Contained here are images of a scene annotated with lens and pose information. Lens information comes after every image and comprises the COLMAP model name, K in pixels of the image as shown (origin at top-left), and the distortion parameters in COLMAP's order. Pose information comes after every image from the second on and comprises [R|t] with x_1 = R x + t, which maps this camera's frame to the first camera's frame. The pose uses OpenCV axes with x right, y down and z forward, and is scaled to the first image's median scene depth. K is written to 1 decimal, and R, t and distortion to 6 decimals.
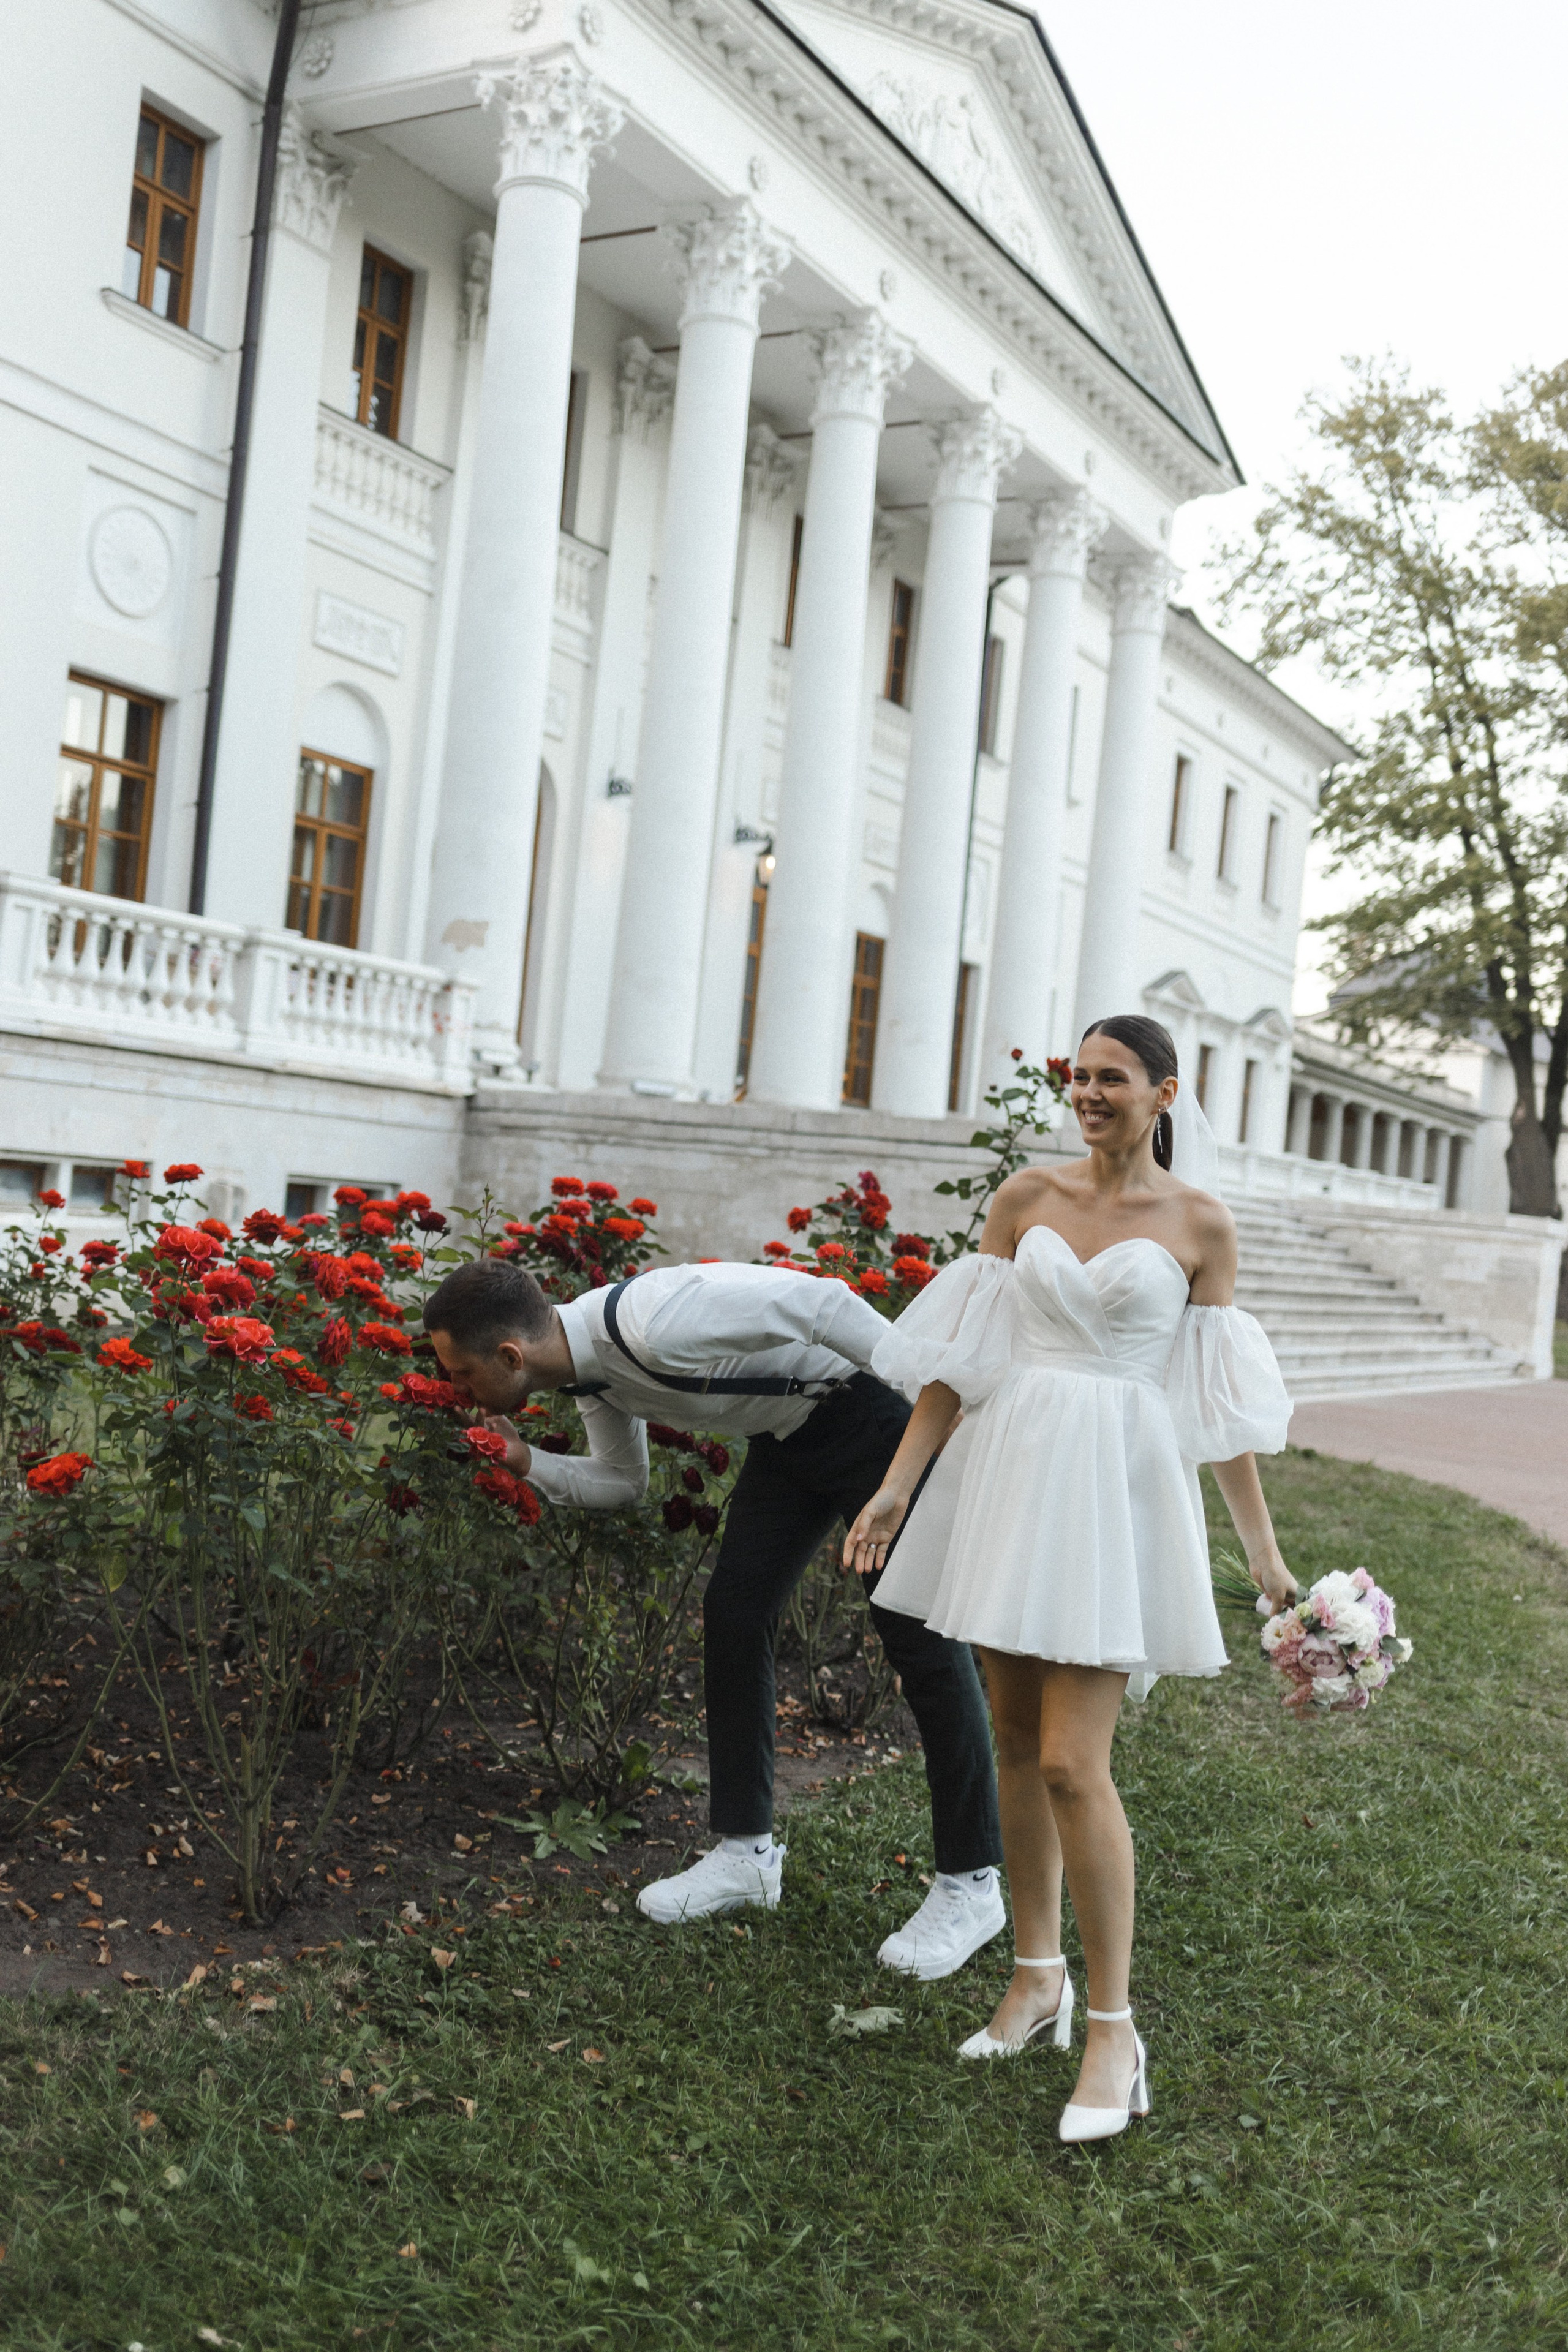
lens RADIAL K [[2247.2, 0, 778.9], [0, 2247.2, 1187.9], [0, 0, 1]] dist [0.020992, -0.029494]
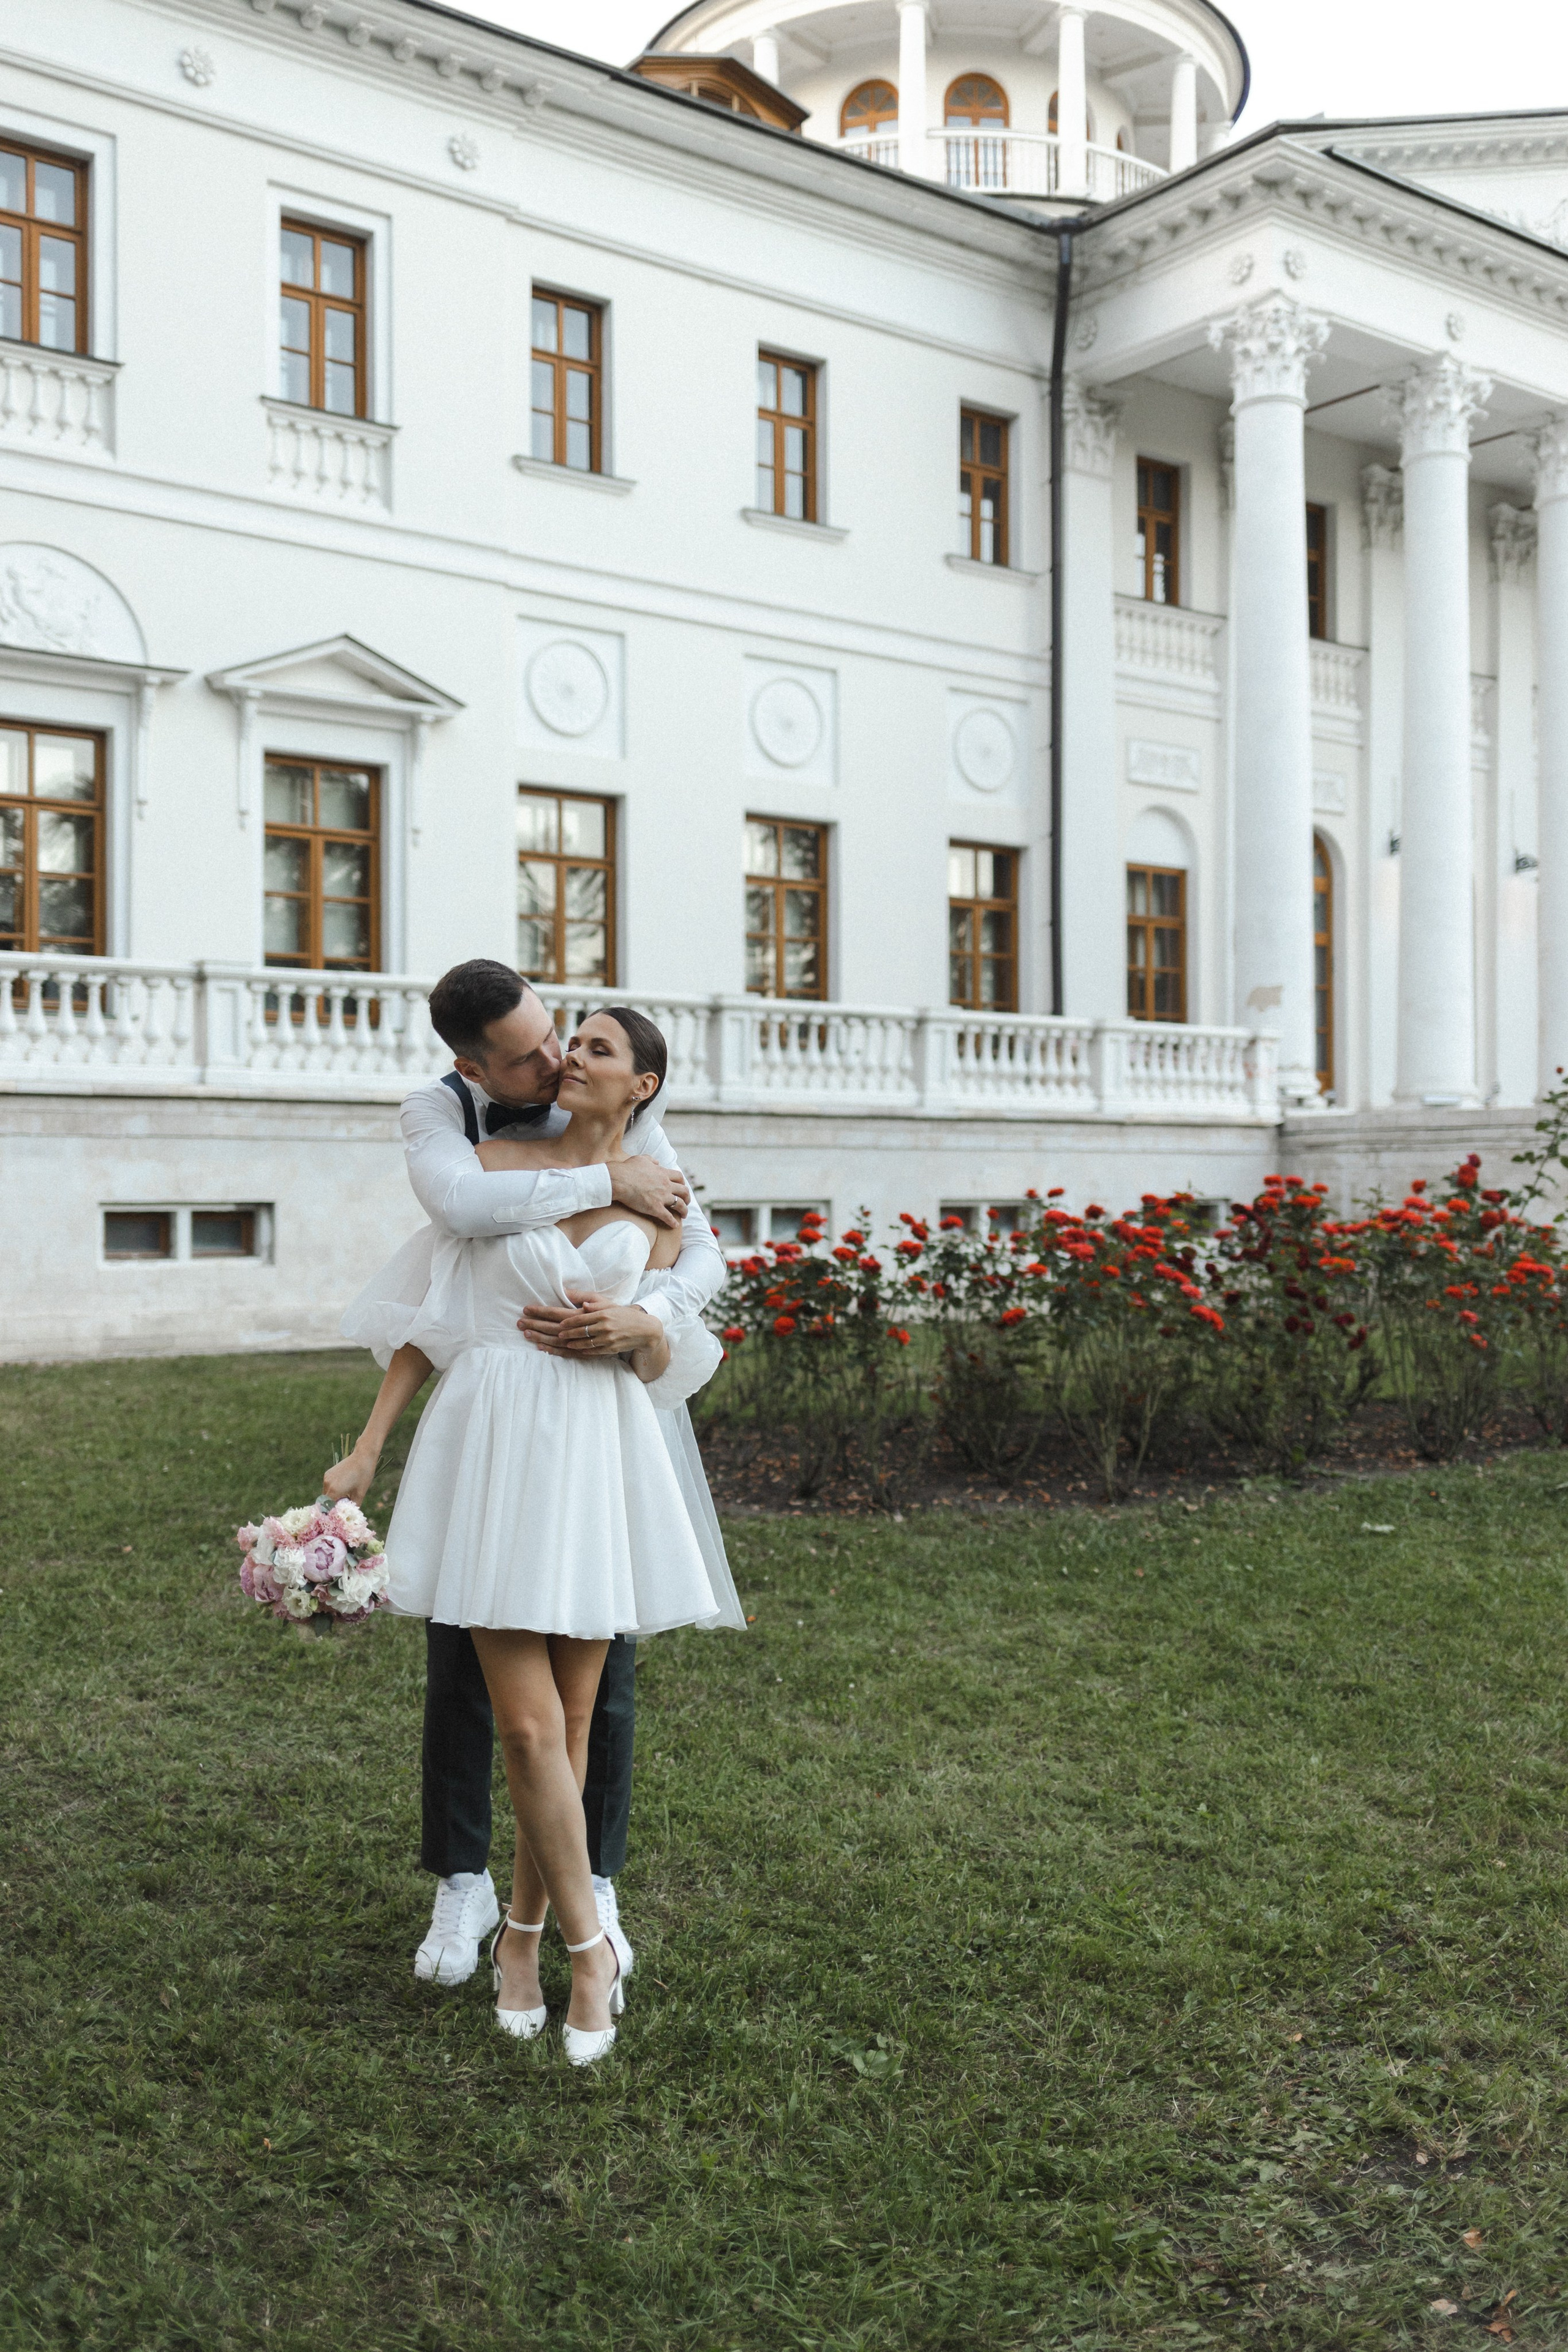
lens RADIAL K [[2262.3, 0, 770.3], [0, 2262.3, 1187.2], [0, 0, 1]] dist [0.006797, -0.007500]
pose [[0.918827, -0.099363, -0.381948, 0.082900], [0.093816, 0.995037, -0.033170, 0.009899], [0.383348, -0.005355, 0.923588, -0.291850]]
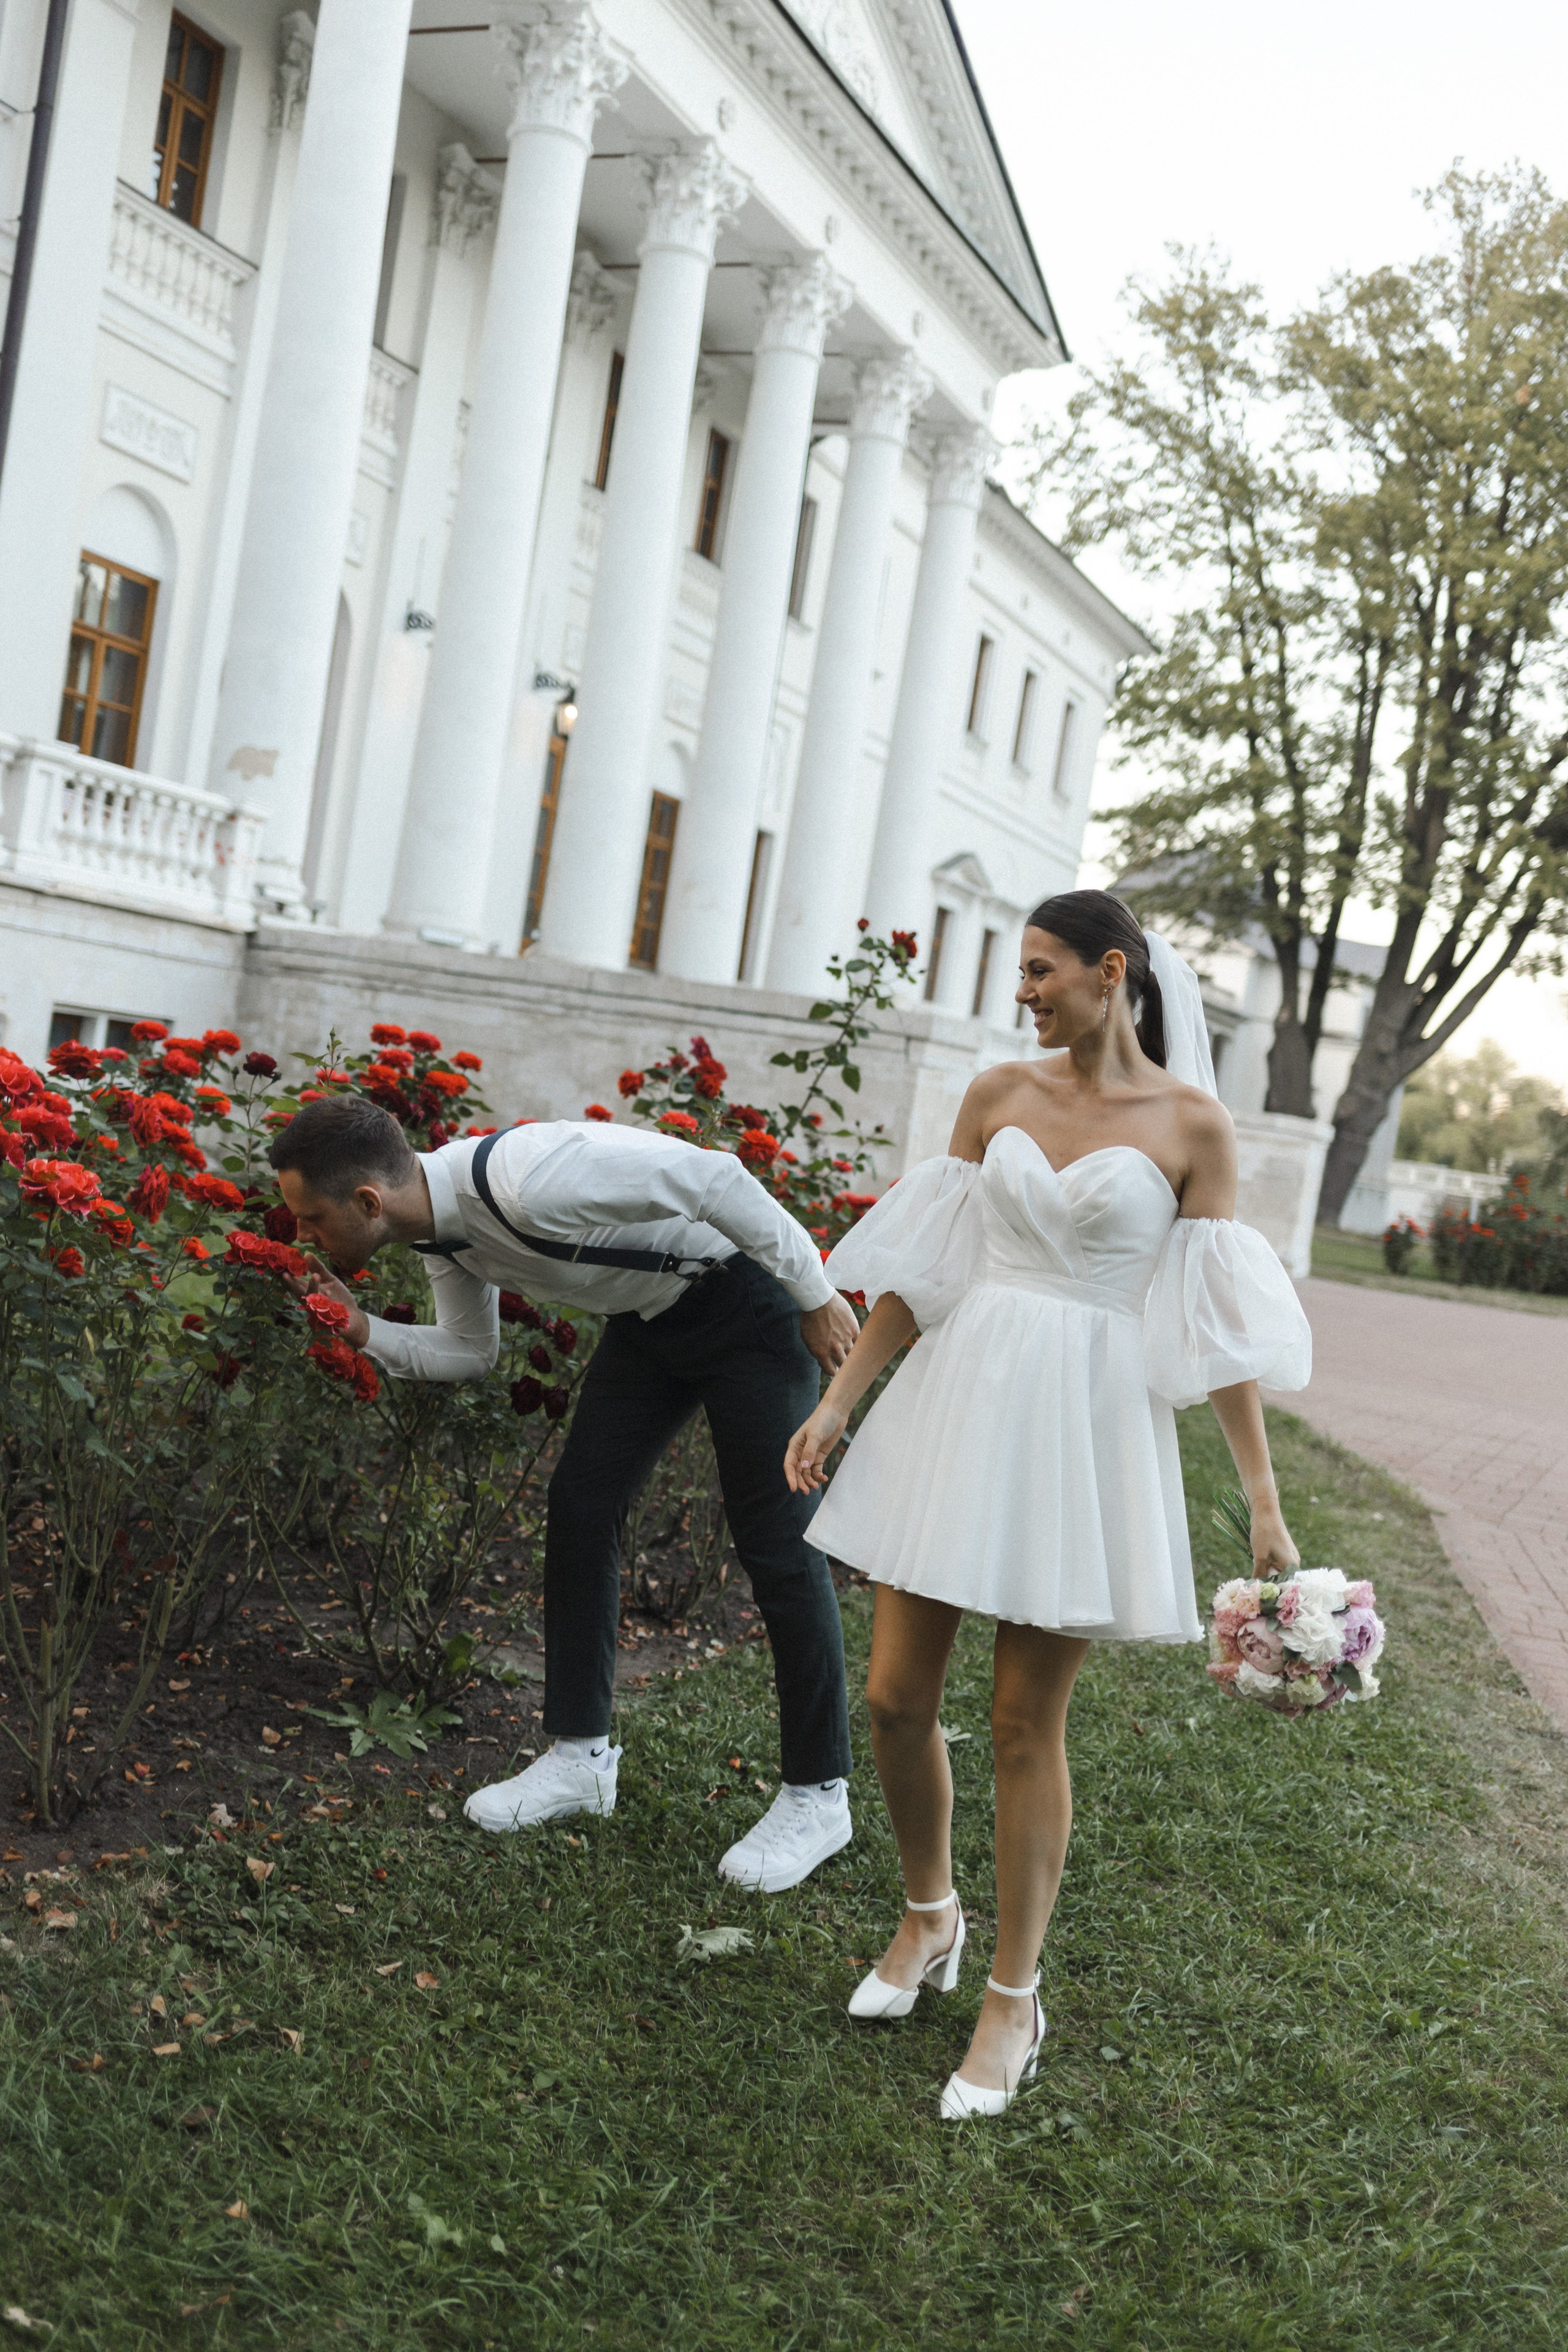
lens RADIAL K [[2247.2, 0, 778.9], [0, 2247.2, 1187.9], [0, 0, 1]] dist [0.020992, -0.029494]
pose [[0.992921, 0.051579, 0.106997, -0.011194], [-0.057864, 0.996725, 0.056491, 0.000282], [-0.103733, -0.062283, 0.992653, 0.018336]]
